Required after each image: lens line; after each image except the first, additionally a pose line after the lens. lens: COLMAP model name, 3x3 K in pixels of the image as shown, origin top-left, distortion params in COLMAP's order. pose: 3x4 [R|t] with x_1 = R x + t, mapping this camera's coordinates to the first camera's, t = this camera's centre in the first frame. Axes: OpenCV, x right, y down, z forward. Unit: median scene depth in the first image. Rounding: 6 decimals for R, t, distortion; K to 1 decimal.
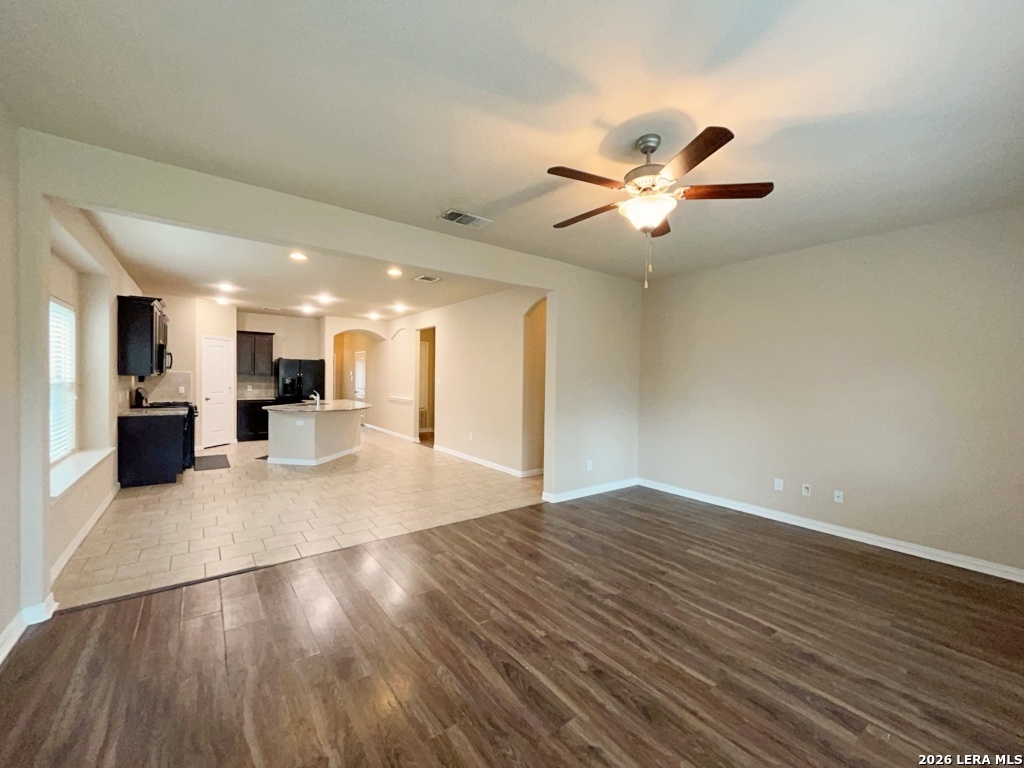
lens RADIAL K [[413.2, 0, 514.4], [0, 413.2, 385.0], [0, 0, 1]] dist [-0.002496, -0.000465]
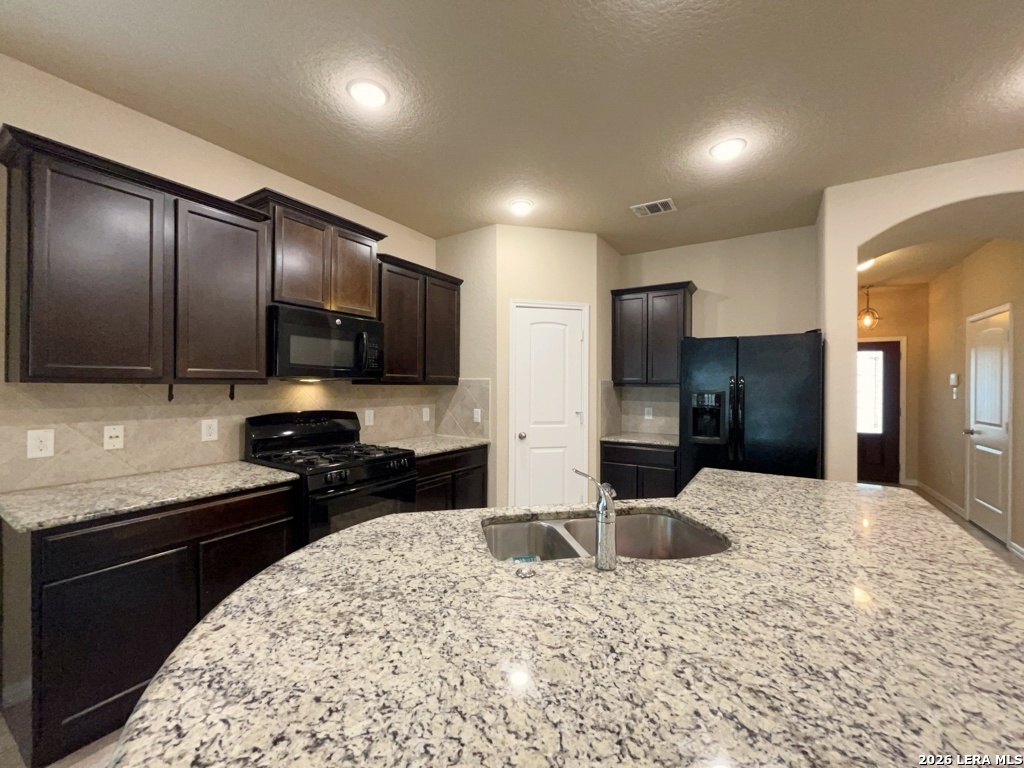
lens RADIAL K [[413.2, 0, 514.4], [0, 413.2, 385.0], [0, 0, 1]] dist [-0.002496, -0.000465]
pose [[0.355083, -0.018811, -0.934646, -0.590118], [-0.015559, 0.999540, -0.026028, -0.023182], [0.934705, 0.023784, 0.354627, 1.569203]]
